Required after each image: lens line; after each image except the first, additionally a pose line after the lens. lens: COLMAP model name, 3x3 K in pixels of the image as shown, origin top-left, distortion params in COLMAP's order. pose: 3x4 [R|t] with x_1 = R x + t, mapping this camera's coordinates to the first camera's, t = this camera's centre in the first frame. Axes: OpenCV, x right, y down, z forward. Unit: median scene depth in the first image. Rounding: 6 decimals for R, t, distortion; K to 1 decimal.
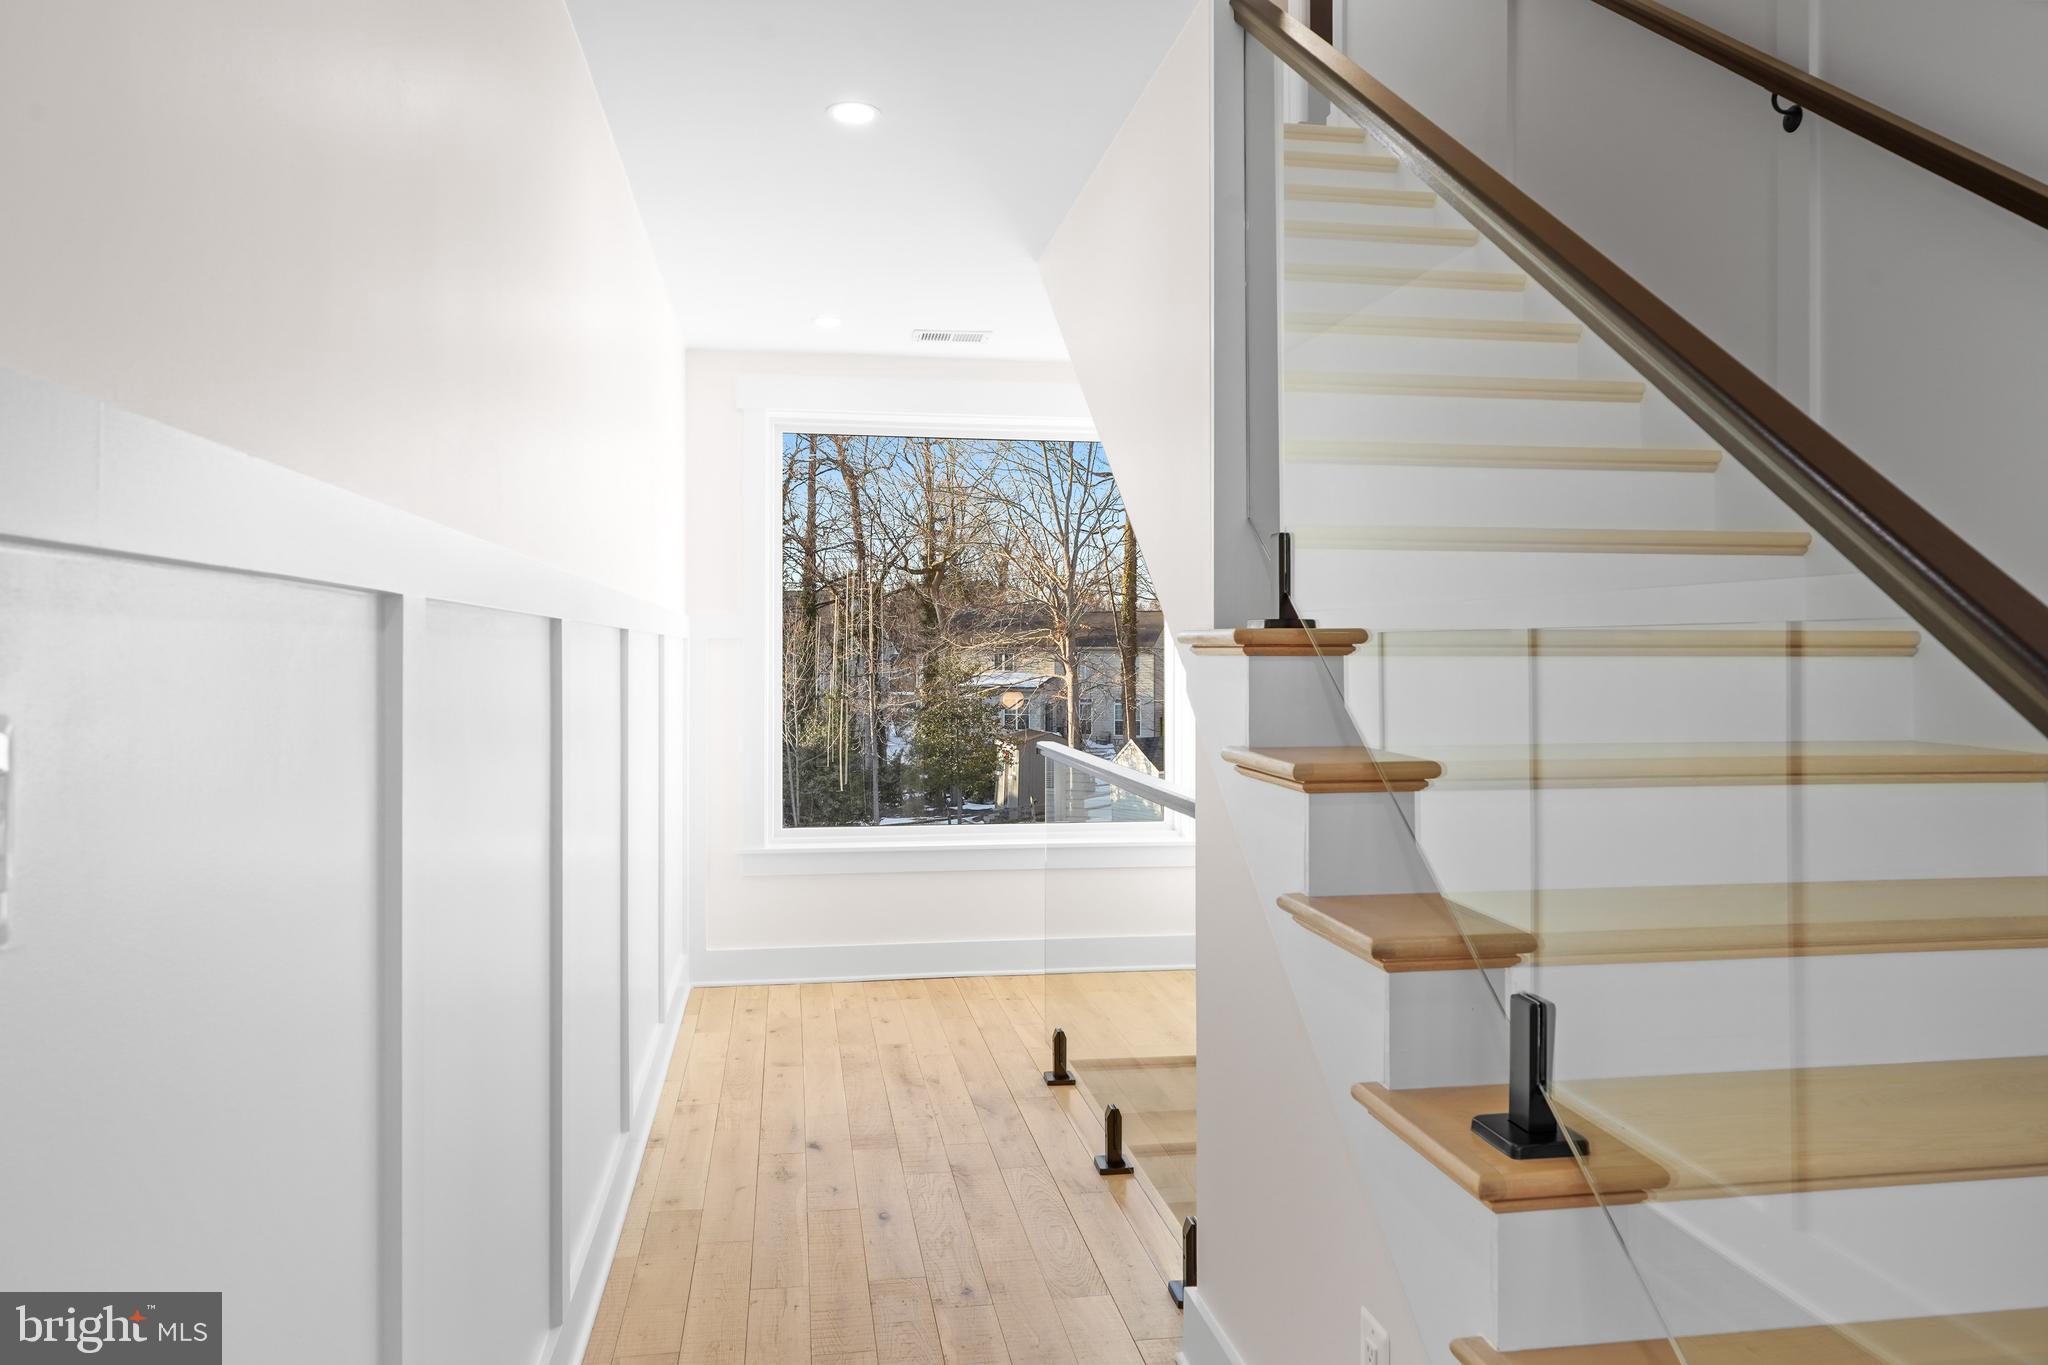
lens RADIAL K [[1416.2, 0, 1024.2], [0, 1416.2, 672.3], [0, 0, 1]] dist [-0.000300, 0.000037]
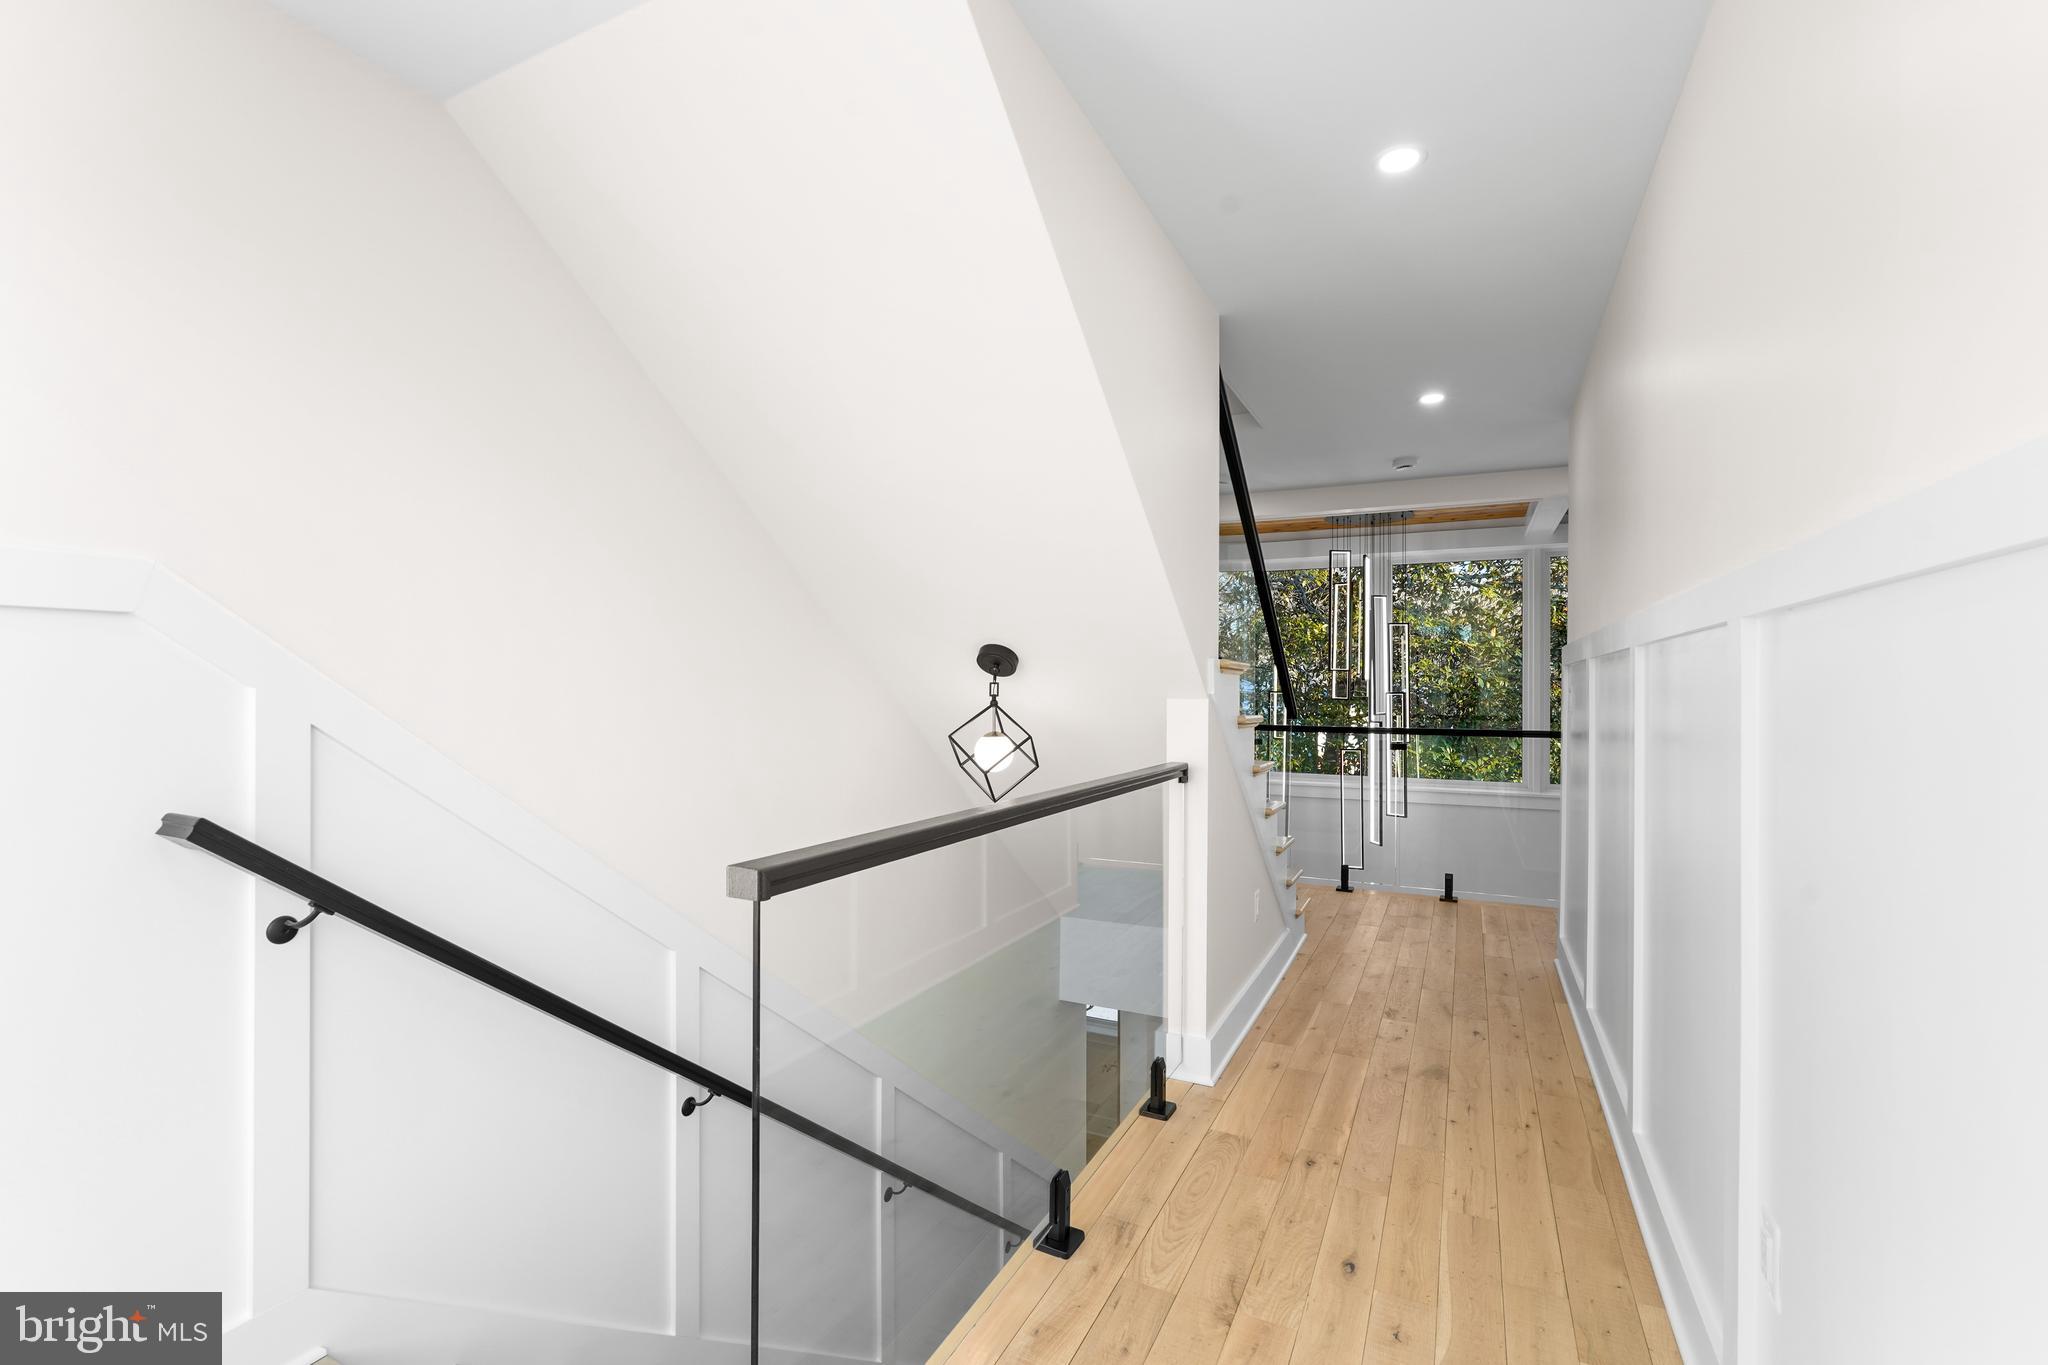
lens RADIAL K [[913.3, 0, 1024.9], [0, 913.3, 686.8], [0, 0, 1]] dist [-0.010625, 0.001800]
pose [[-0.817310, -0.004341, 0.576181, -0.279103], [0.002857, 0.999929, 0.011587, -0.004187], [-0.576191, 0.011116, -0.817240, 1.677290]]
